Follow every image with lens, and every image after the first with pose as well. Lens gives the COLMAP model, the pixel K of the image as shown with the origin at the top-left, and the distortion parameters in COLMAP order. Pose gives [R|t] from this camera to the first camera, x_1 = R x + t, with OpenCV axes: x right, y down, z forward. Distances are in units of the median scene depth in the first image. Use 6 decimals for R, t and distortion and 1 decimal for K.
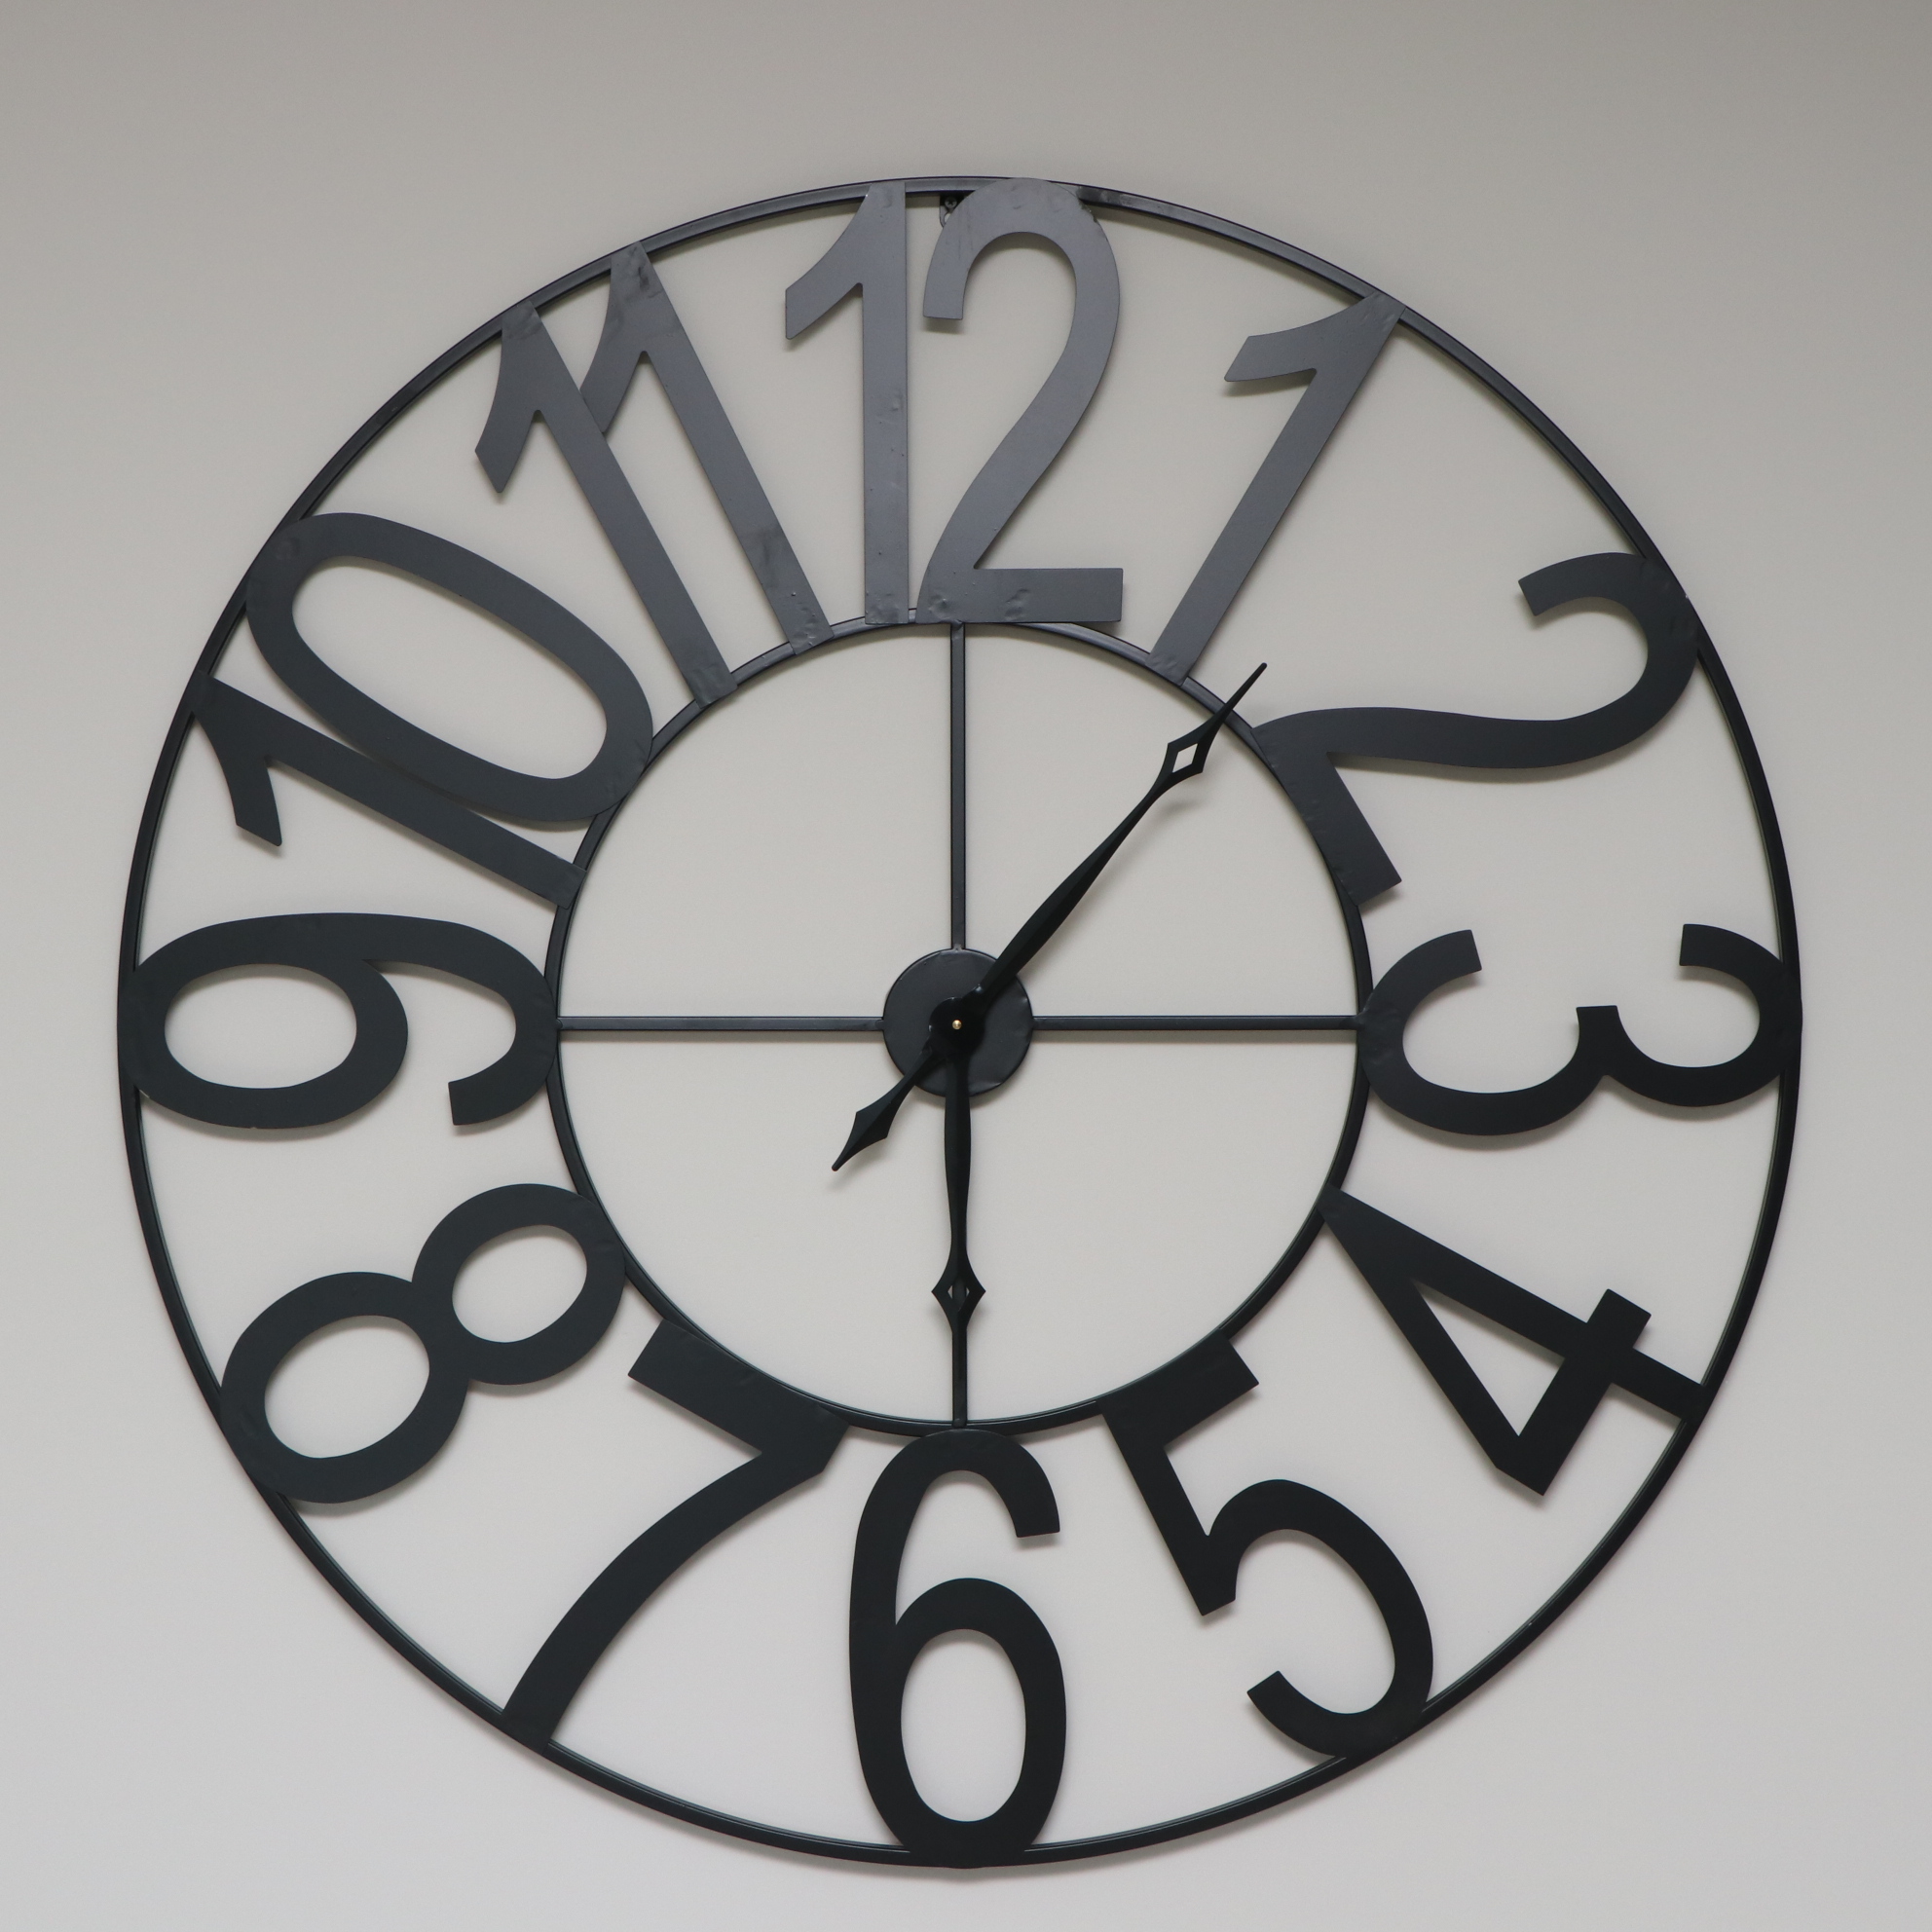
lens RADIAL K [[2858.2, 0, 948.9], [0, 2858.2, 971.3], [0, 0, 1]] dist [0.065121, 0.000000]
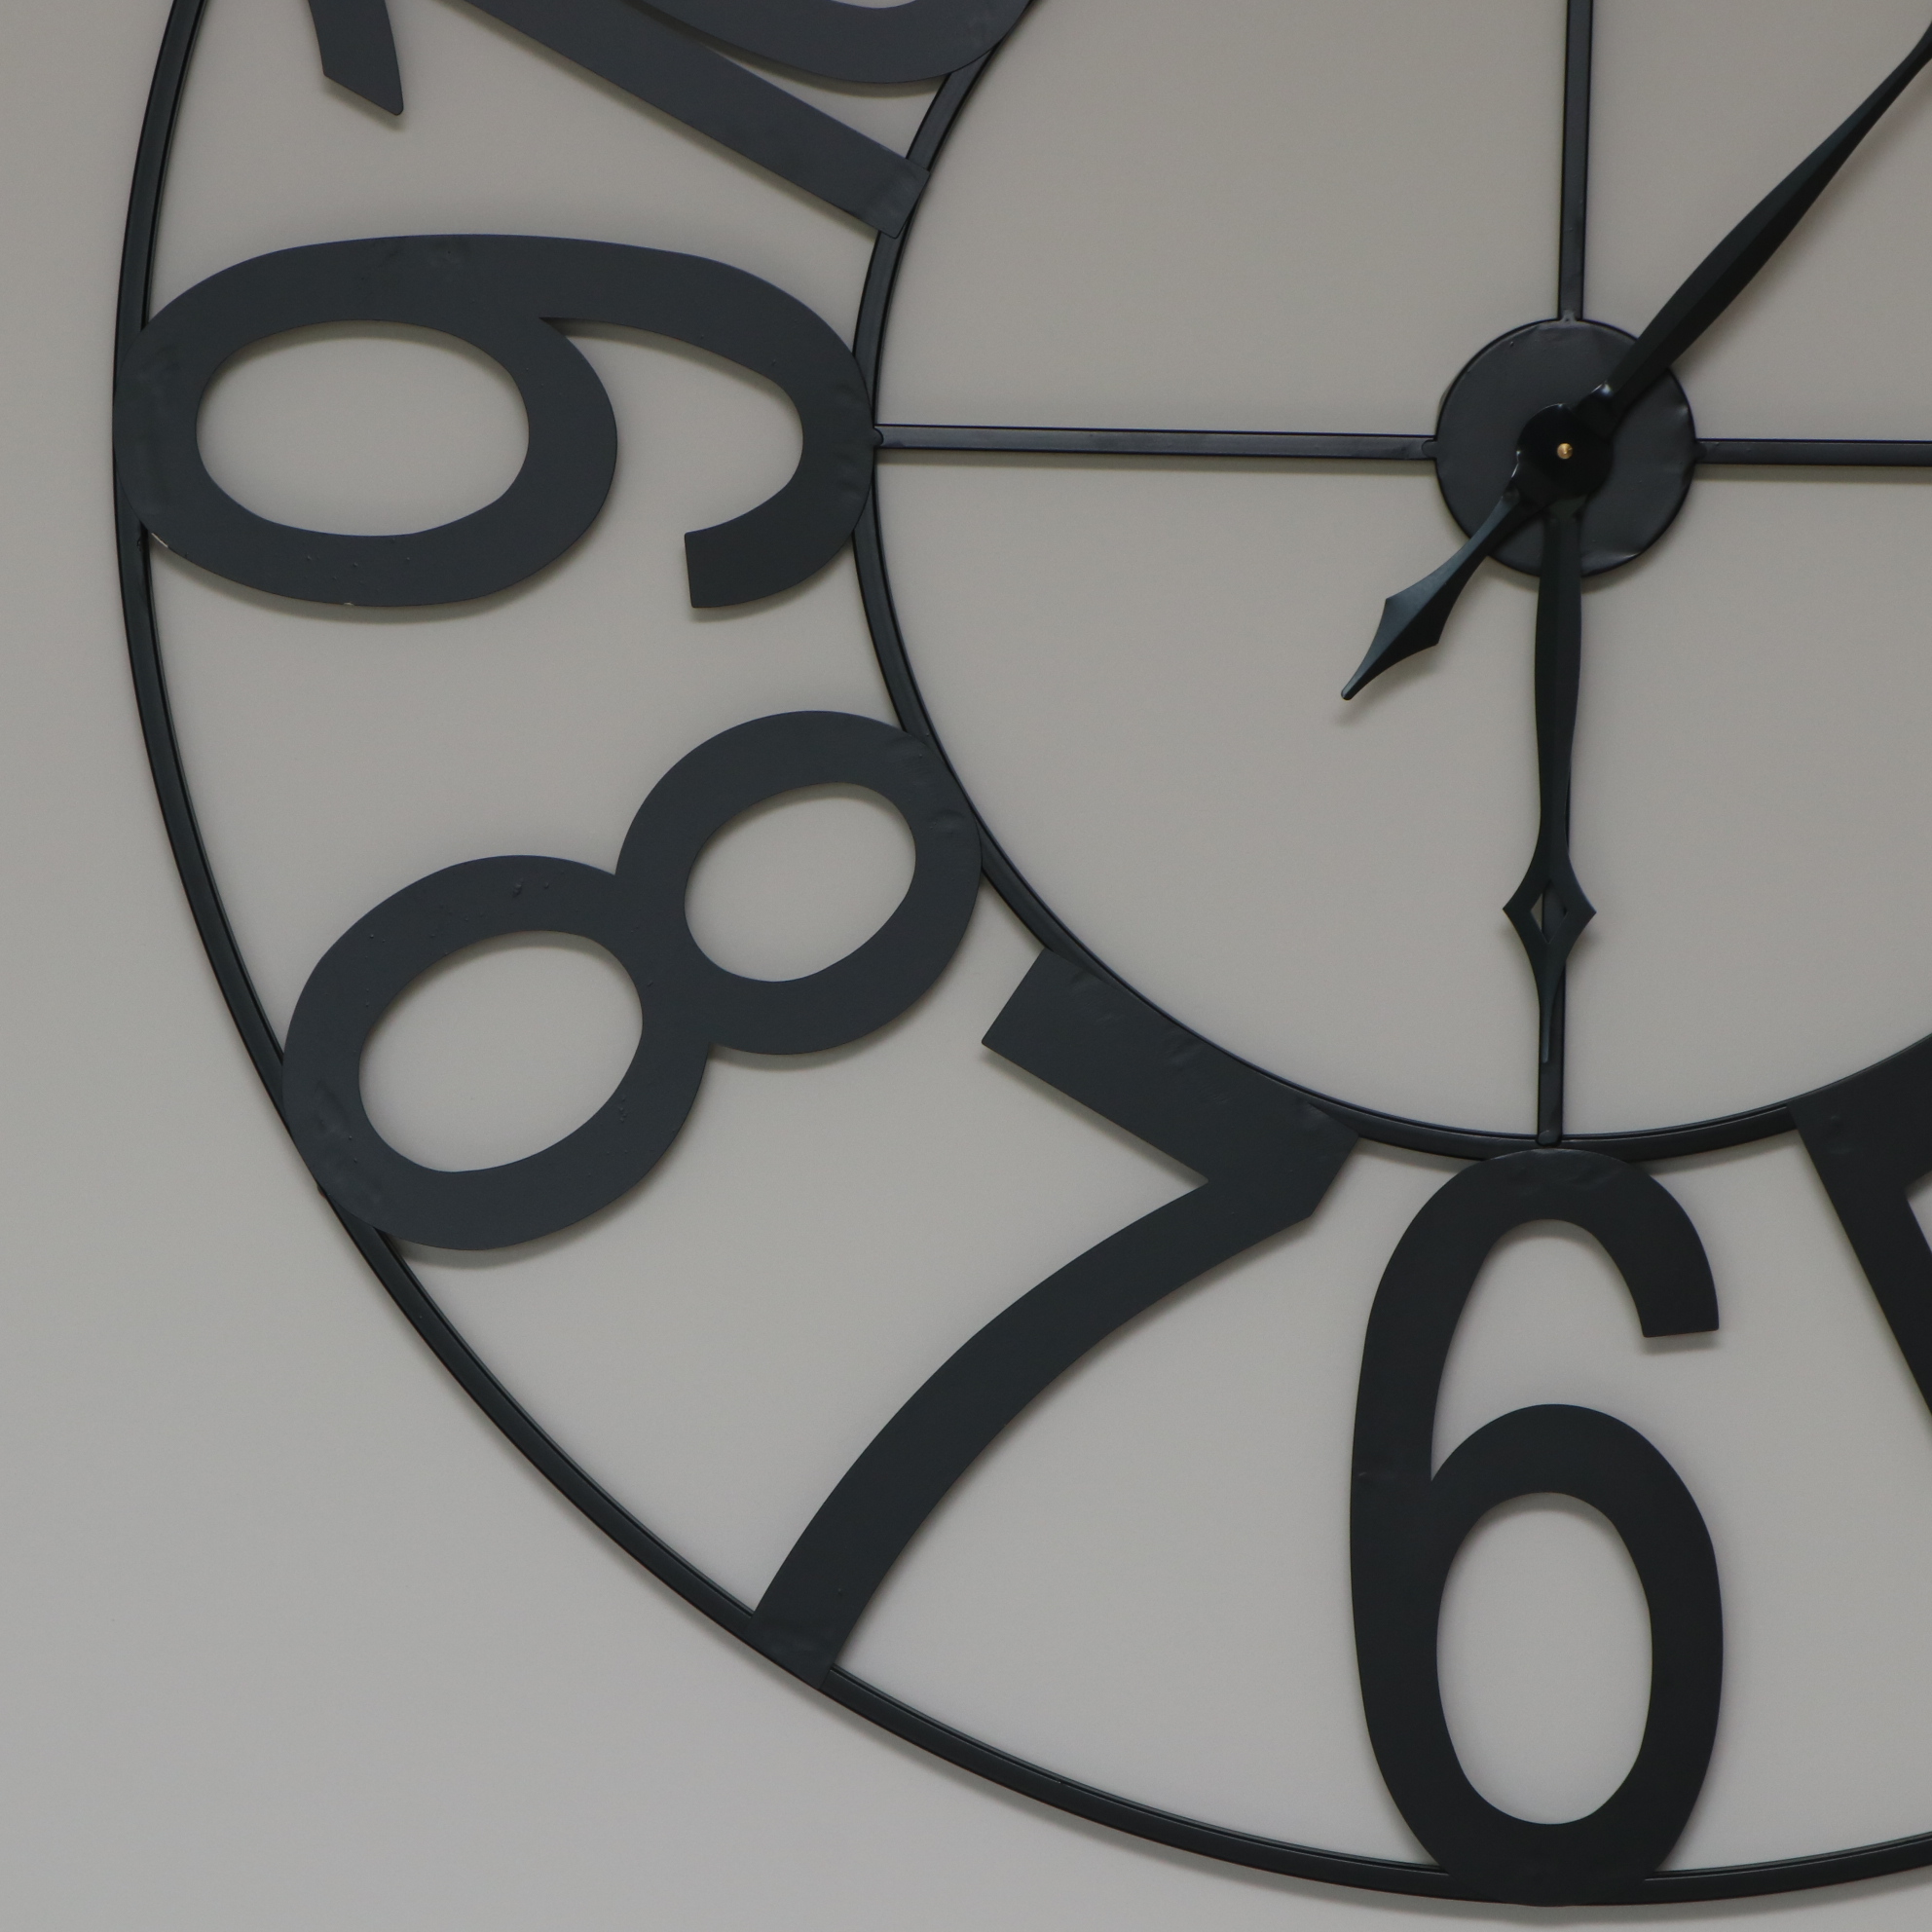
lens RADIAL K [[9516.7, 0, 986.6], [0, 9516.7, 977.2], [0, 0, 1]] dist [0.692725, 0.000000]
pose [[0.997949, 0.025692, -0.058631, 0.002329], [-0.021418, 0.997146, 0.072389, -0.012595], [0.060324, -0.070985, 0.995652, -0.929846]]
